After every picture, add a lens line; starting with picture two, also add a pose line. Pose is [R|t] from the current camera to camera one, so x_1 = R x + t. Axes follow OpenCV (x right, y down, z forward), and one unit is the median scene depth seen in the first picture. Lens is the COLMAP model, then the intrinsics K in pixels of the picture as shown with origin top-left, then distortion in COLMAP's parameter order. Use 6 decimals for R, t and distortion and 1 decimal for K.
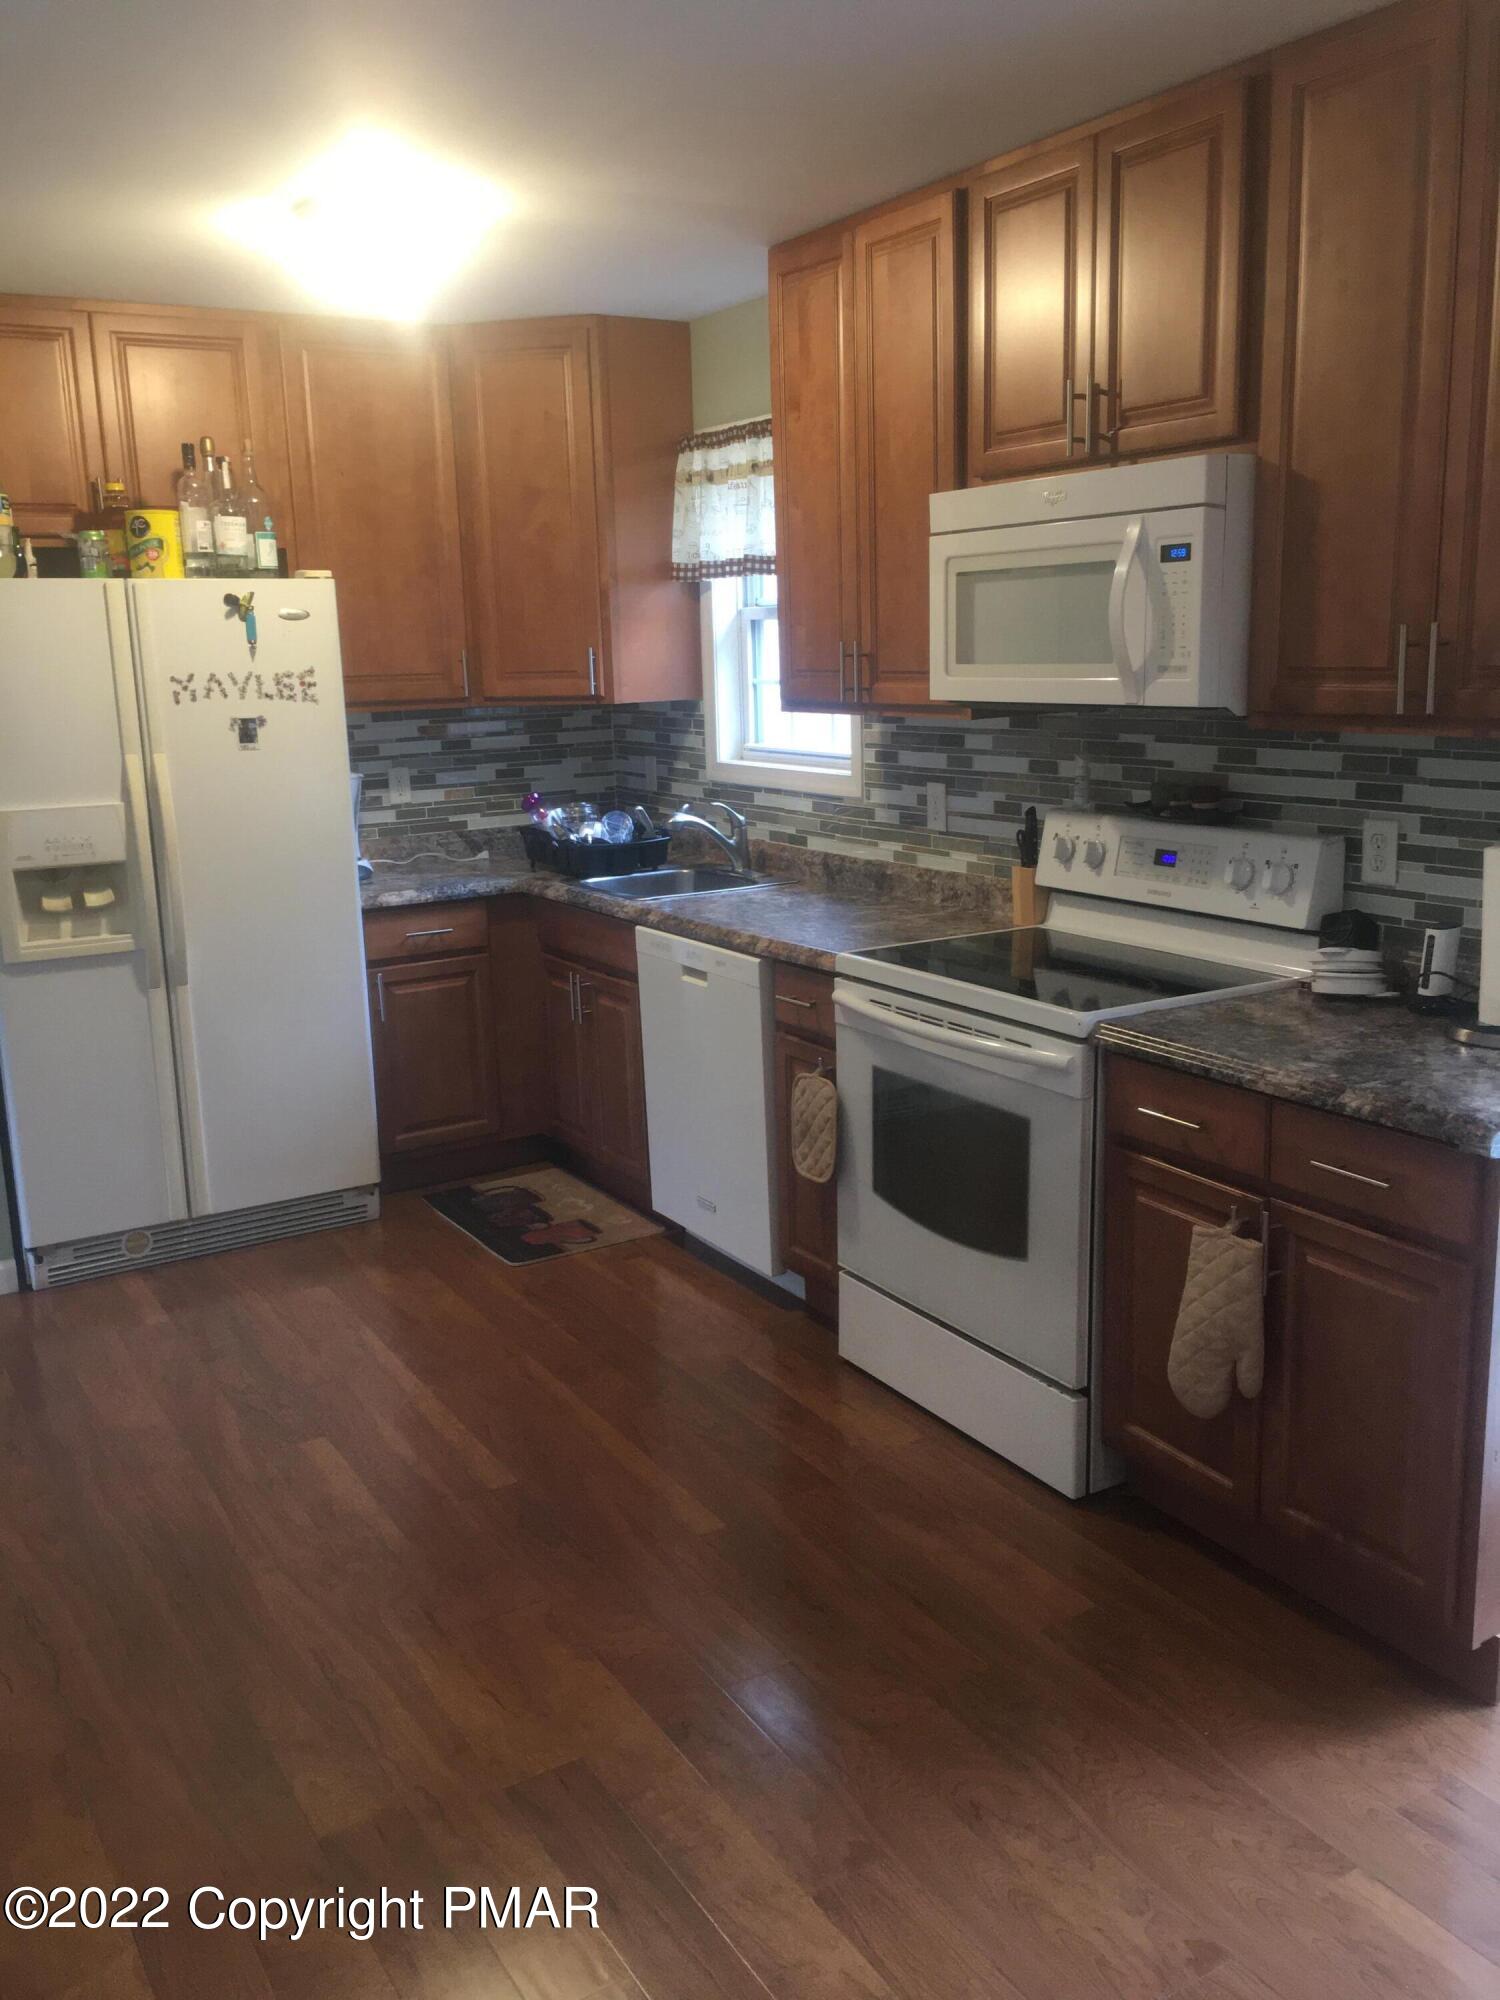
lens RADIAL K [[1690.0, 0, 746.8], [0, 1690.0, 998.3], [0, 0, 1]] dist [0.071991, -0.115834]
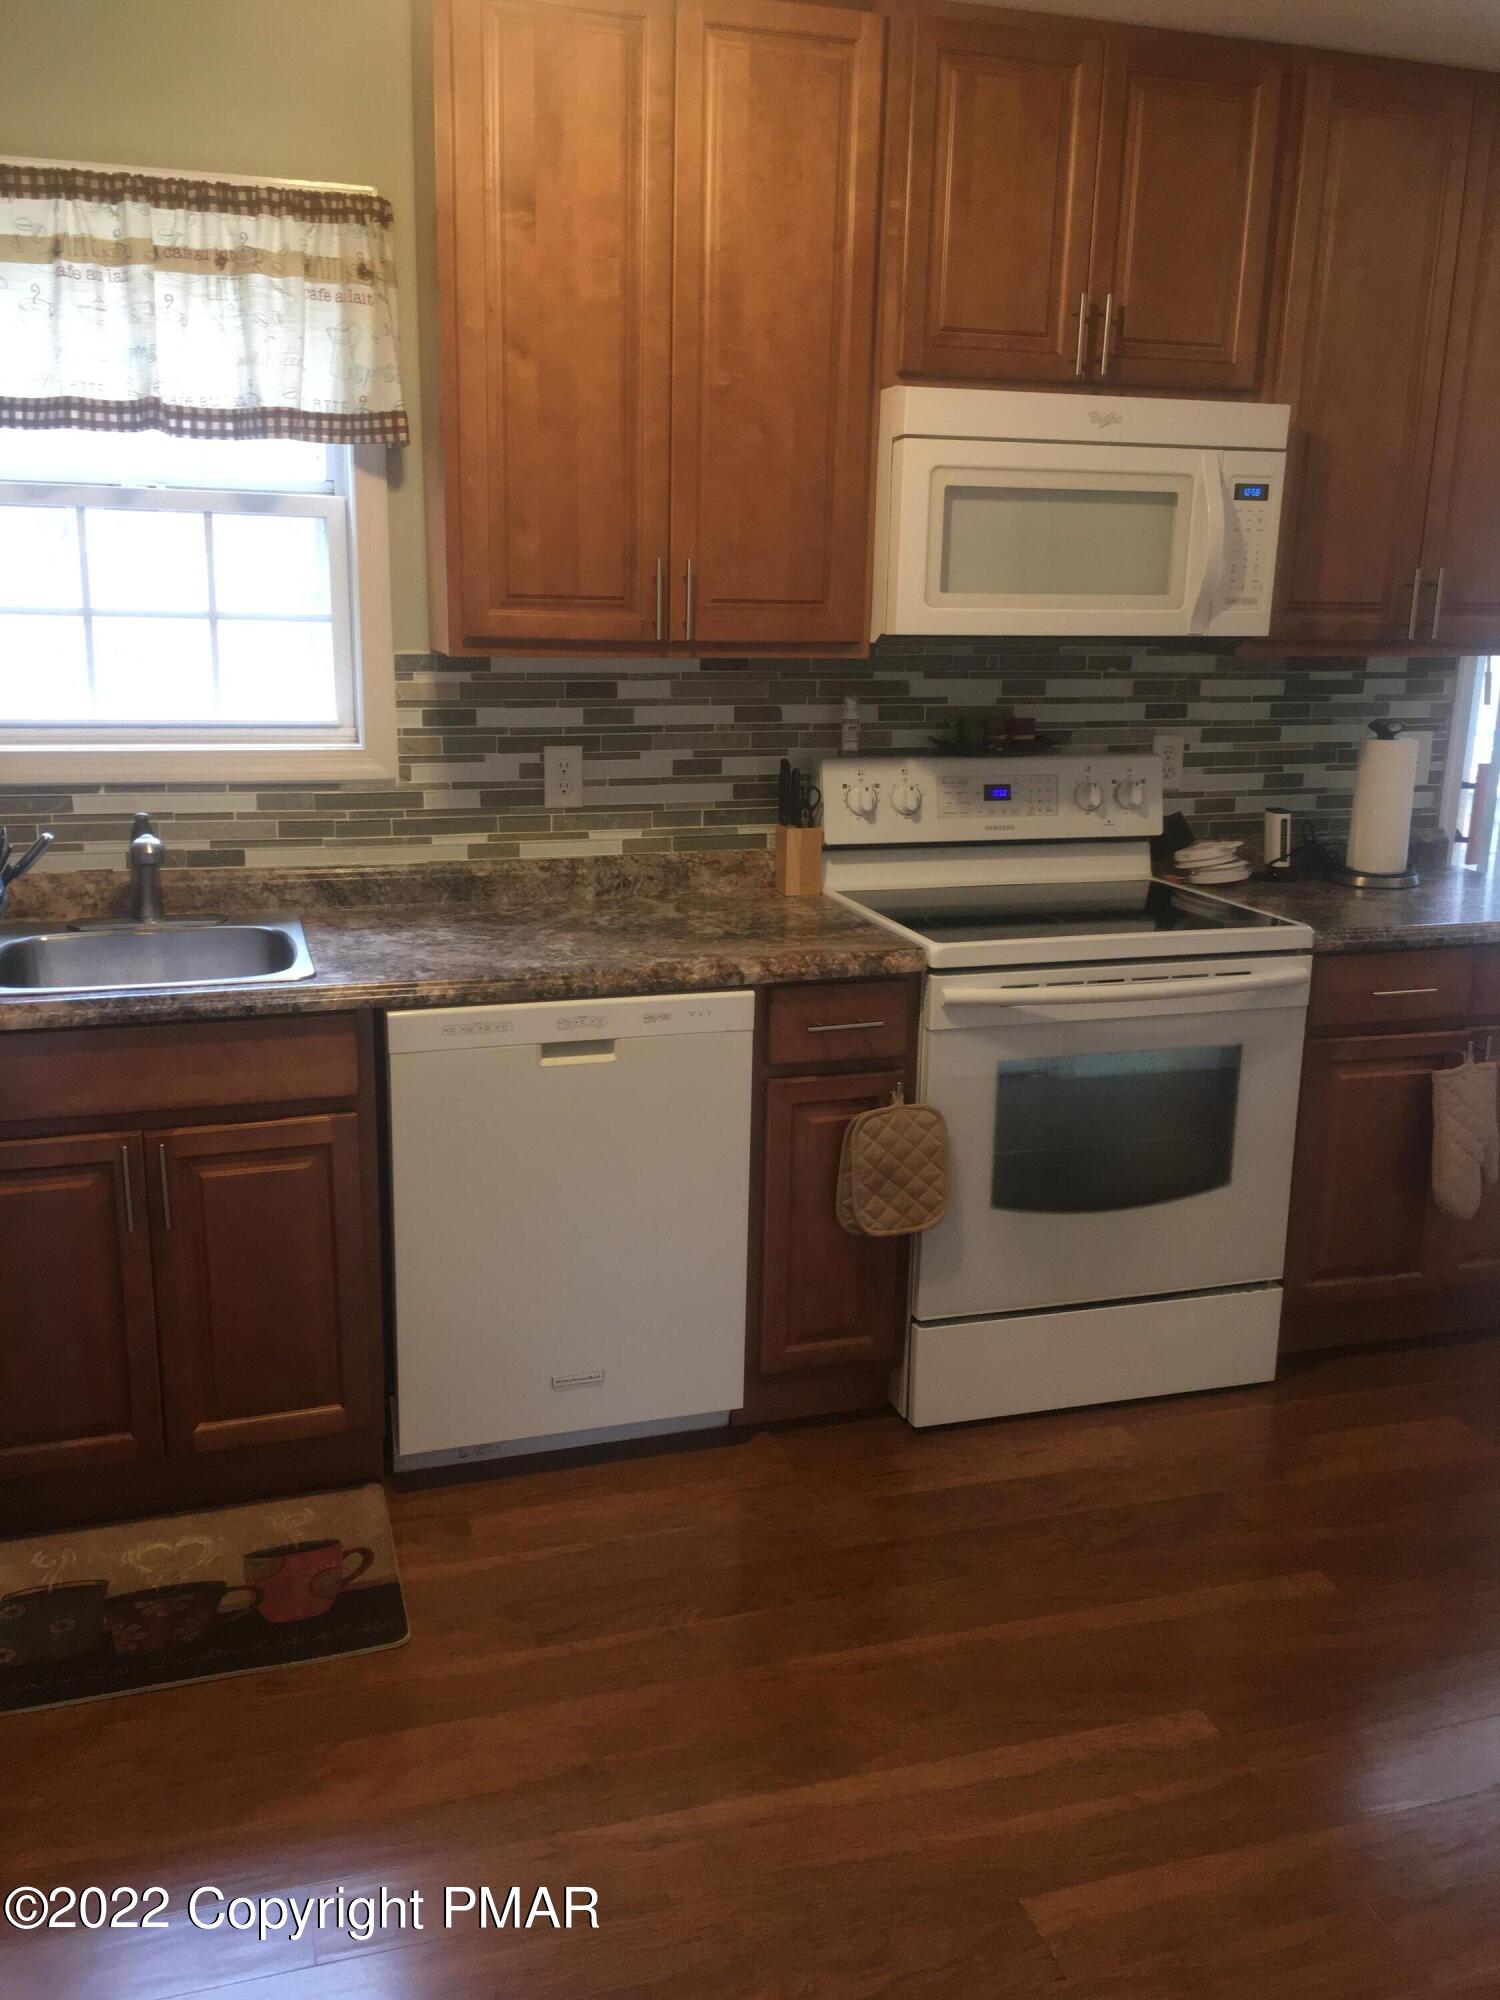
lens RADIAL K [[1690.0, 0, 743.7], [0, 1690.0, 990.3], [0, 0, 1]] dist [0.071991, -0.115834]
pose [[0.232196, -0.199350, 0.952021, -0.691425], [0.178829, 0.970837, 0.159674, -0.140834], [-0.956089, 0.133173, 0.261074, 0.810366]]
